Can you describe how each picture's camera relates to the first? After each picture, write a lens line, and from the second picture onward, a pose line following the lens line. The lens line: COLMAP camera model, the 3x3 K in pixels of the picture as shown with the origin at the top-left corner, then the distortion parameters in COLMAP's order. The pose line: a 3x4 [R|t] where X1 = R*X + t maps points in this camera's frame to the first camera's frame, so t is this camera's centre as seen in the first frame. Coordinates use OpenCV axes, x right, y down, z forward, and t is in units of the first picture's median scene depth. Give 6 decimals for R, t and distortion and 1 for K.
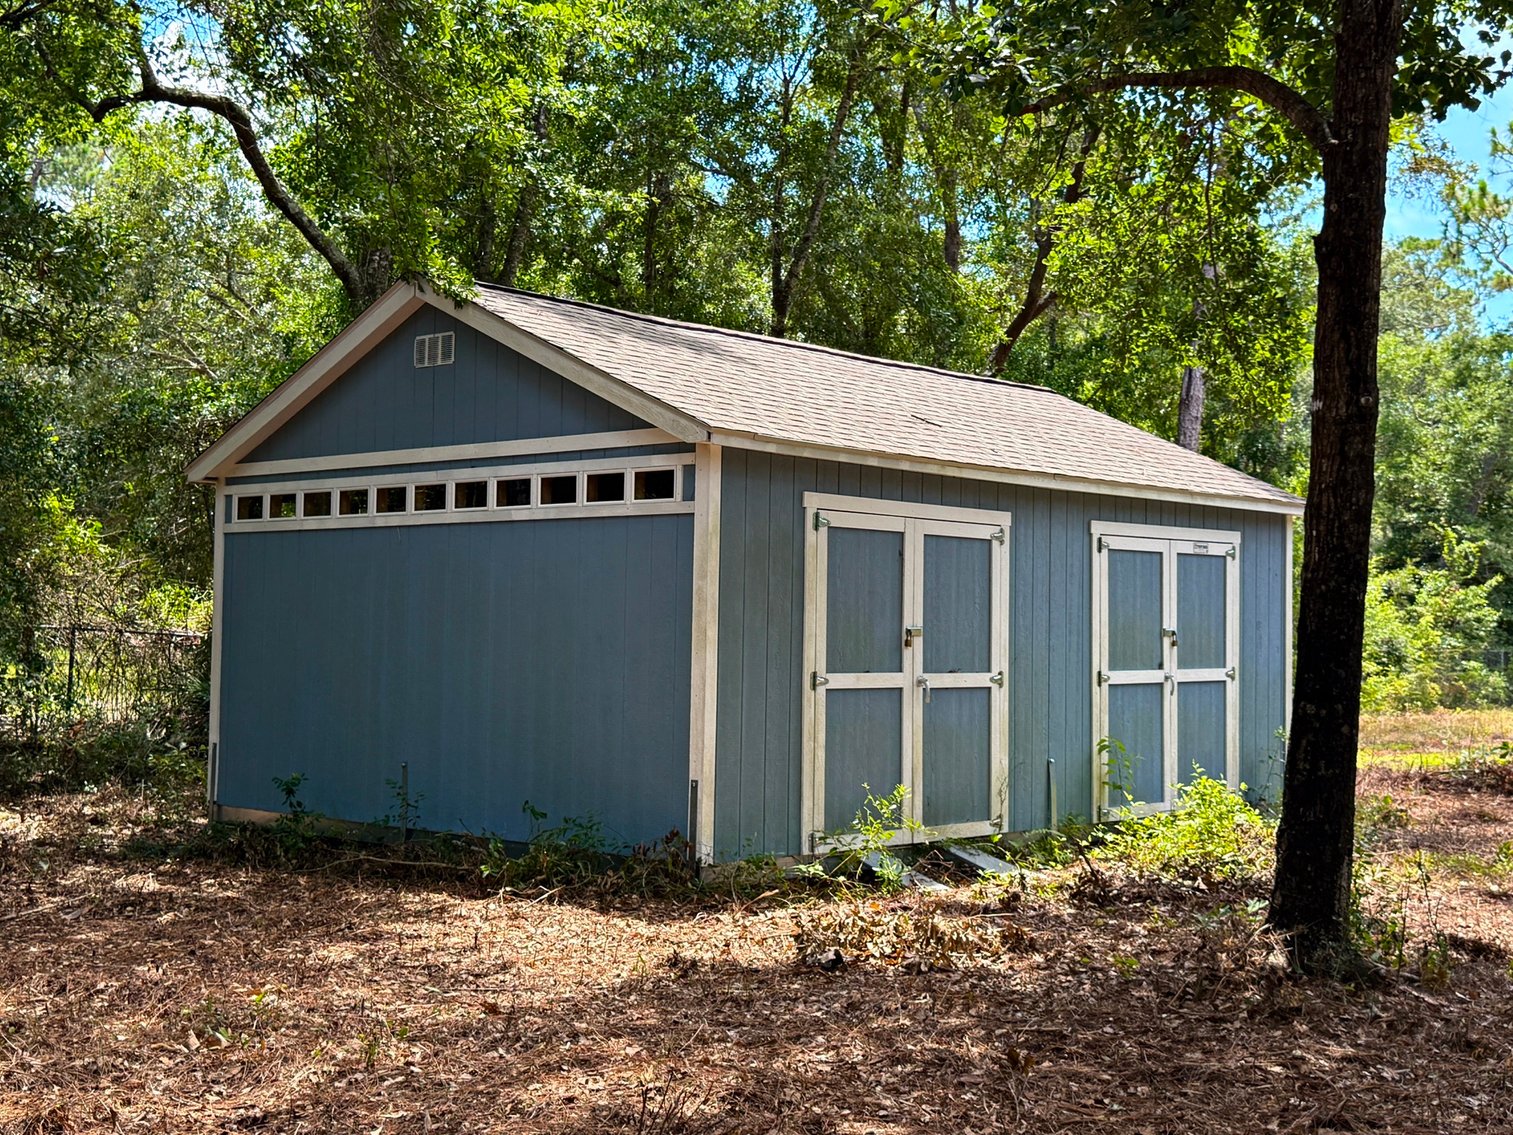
lens RADIAL K [[1916.0, 0, 757.4], [0, 1916.0, 566.9], [0, 0, 1]] dist [-0.022368, 0.000000]
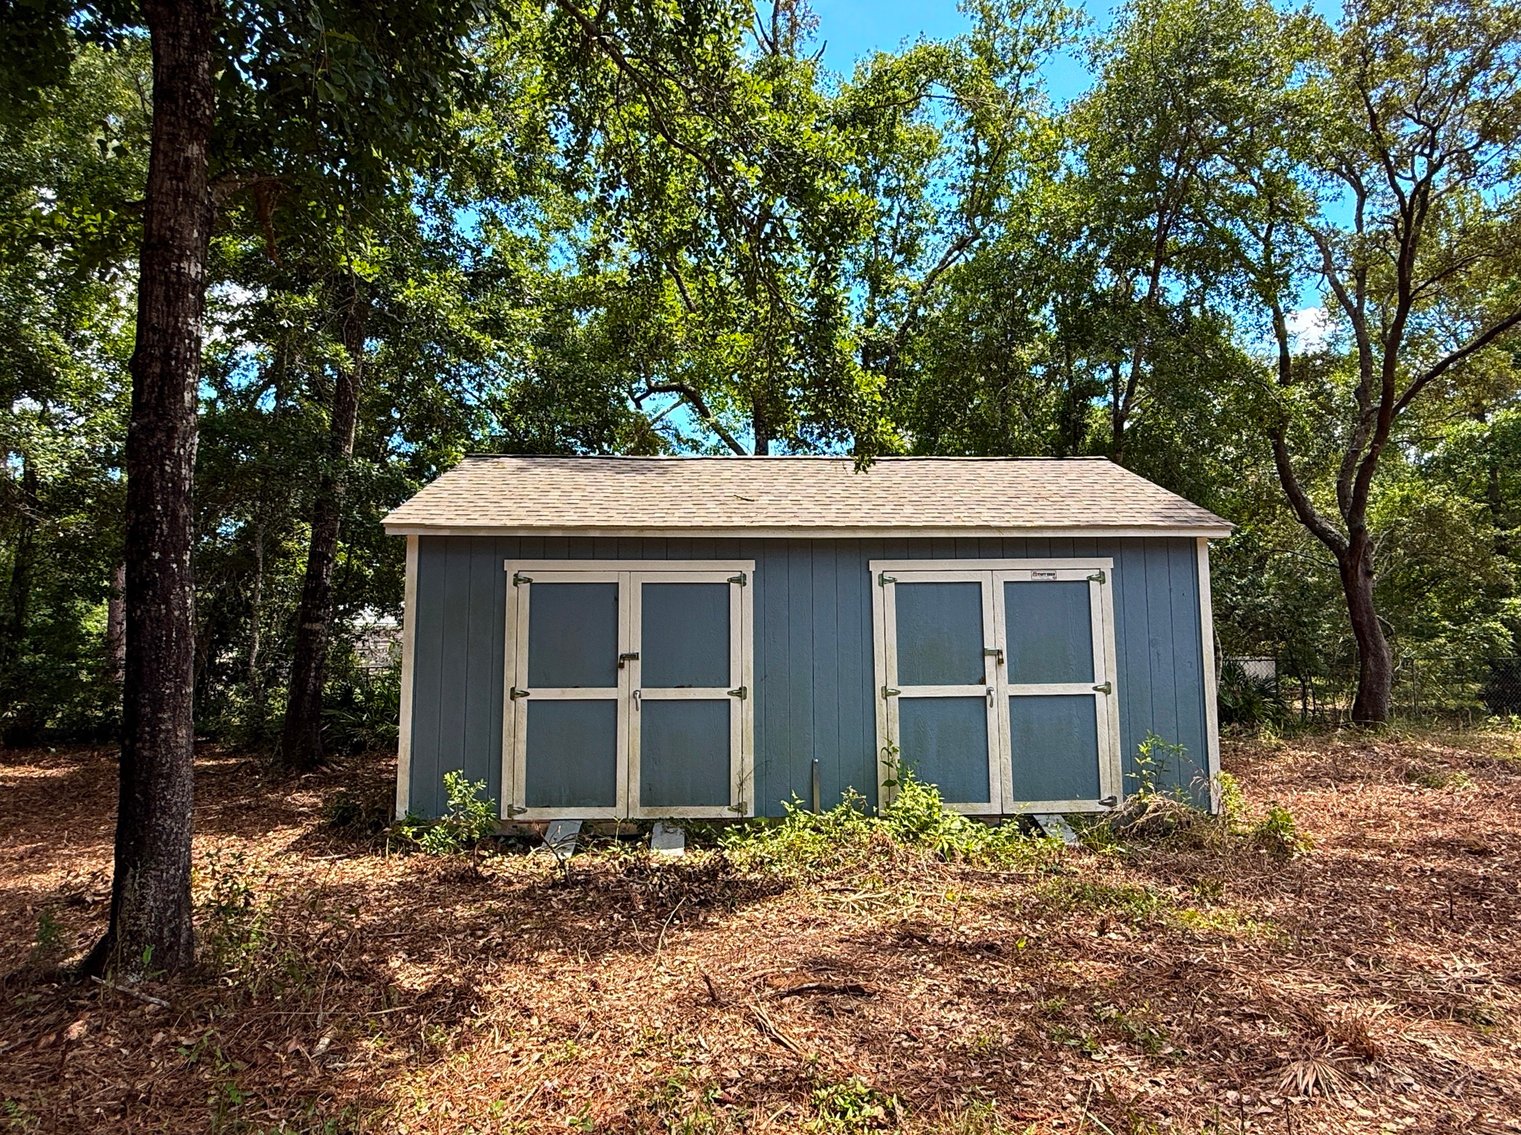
lens RADIAL K [[907.5, 0, 760.1], [0, 907.5, 564.1], [0, 0, 1]] dist [-0.009441, -0.000322]
pose [[0.711785, -0.087014, -0.696987, 0.558466], [0.039770, 0.995698, -0.083692, 0.024643], [0.701271, 0.031851, 0.712183, 0.580039]]
